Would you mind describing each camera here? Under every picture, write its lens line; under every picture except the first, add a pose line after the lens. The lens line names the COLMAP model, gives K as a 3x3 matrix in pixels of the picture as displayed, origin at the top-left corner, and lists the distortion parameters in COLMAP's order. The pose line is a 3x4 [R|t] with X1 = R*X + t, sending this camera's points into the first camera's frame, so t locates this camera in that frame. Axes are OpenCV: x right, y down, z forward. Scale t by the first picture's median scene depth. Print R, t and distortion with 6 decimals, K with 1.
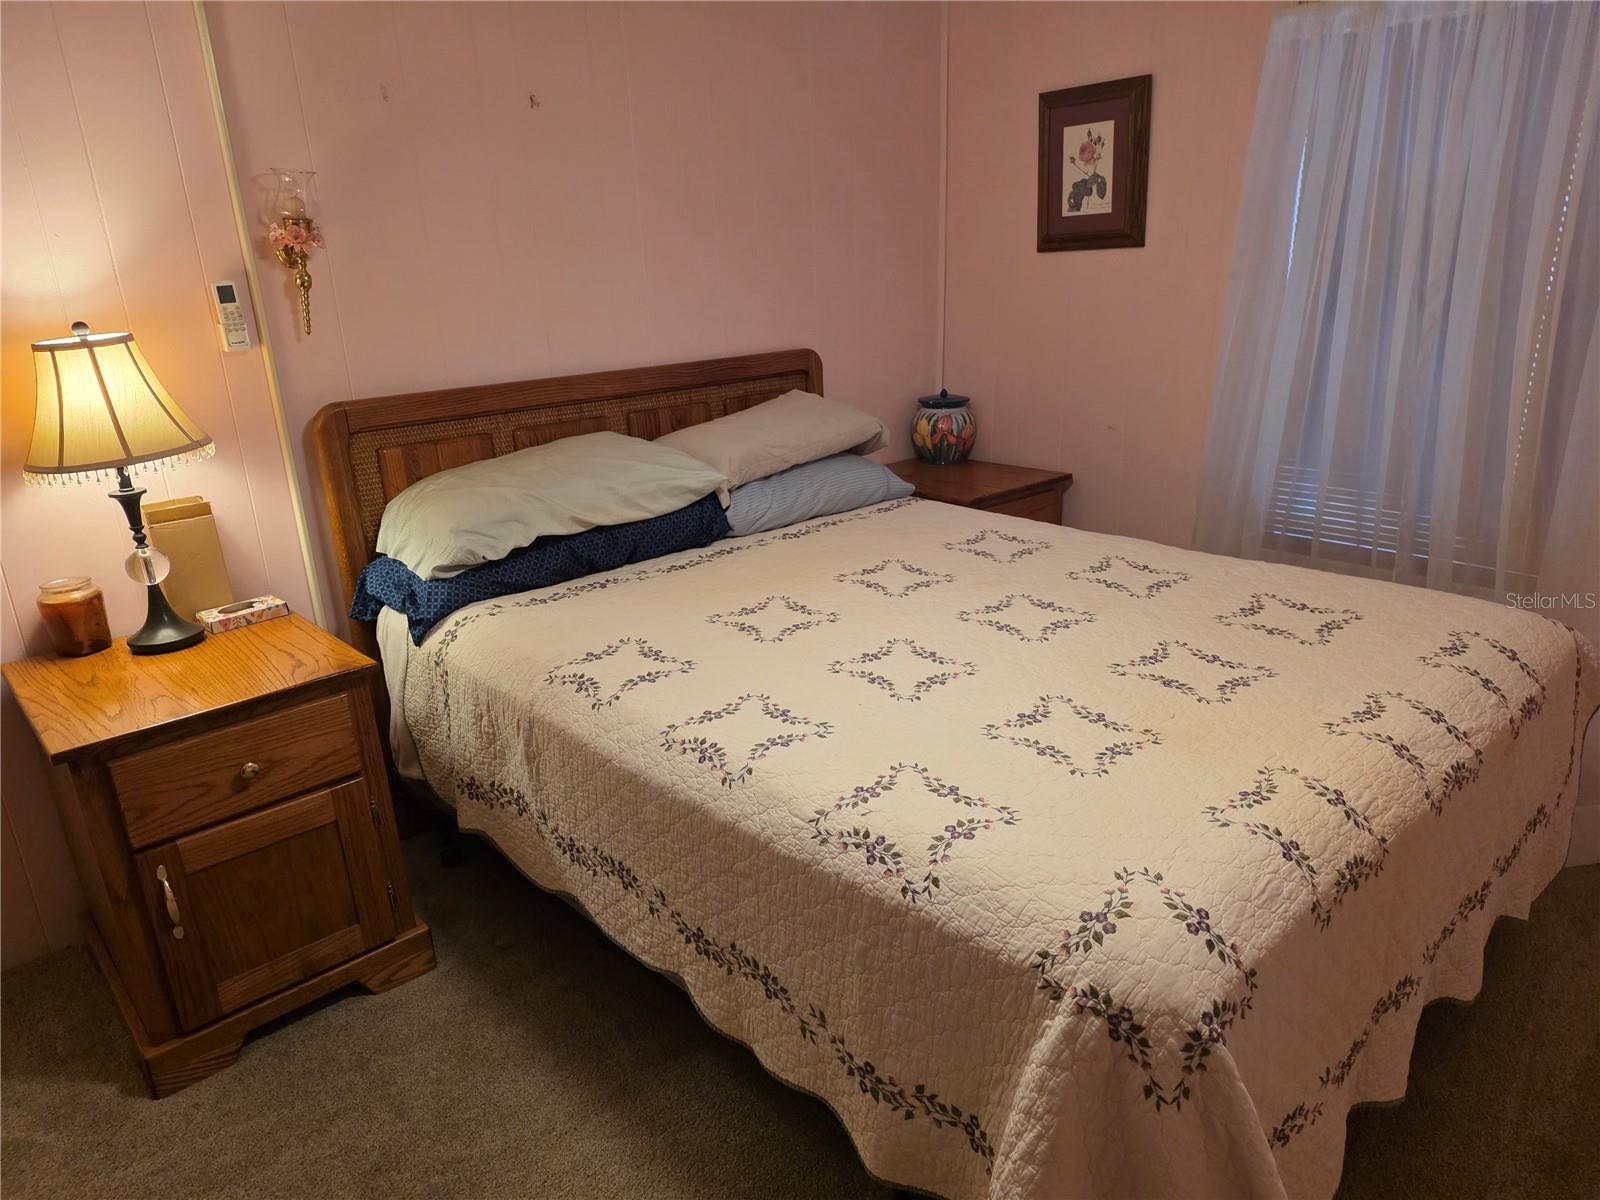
lens RADIAL K [[1053.7, 0, 799.5], [0, 1053.7, 600.2], [0, 0, 1]] dist [0.059597, -0.026905]
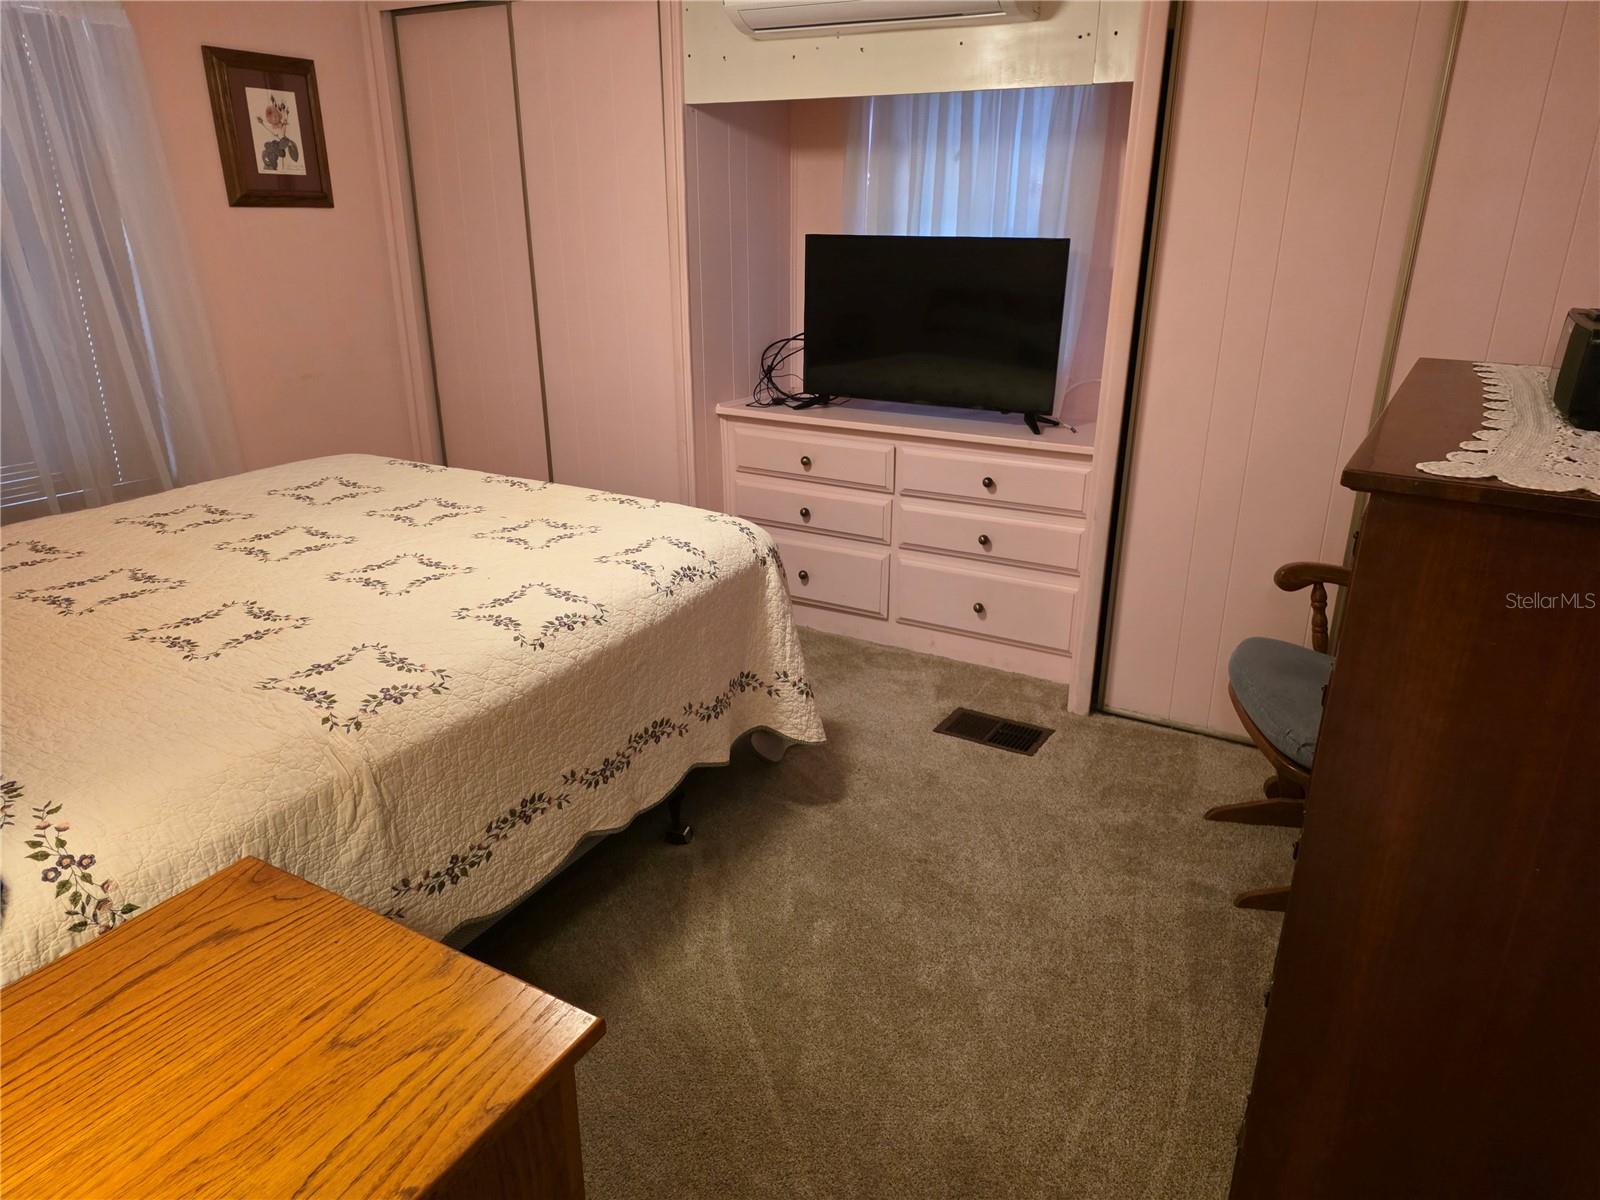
lens RADIAL K [[1053.7, 0, 798.7], [0, 1053.7, 597.8], [0, 0, 1]] dist [0.059597, -0.026905]
pose [[-0.312533, -0.285734, 0.905914, -1.137324], [0.295487, 0.877128, 0.378595, -0.232051], [-0.902780, 0.386009, -0.189701, 0.899647]]
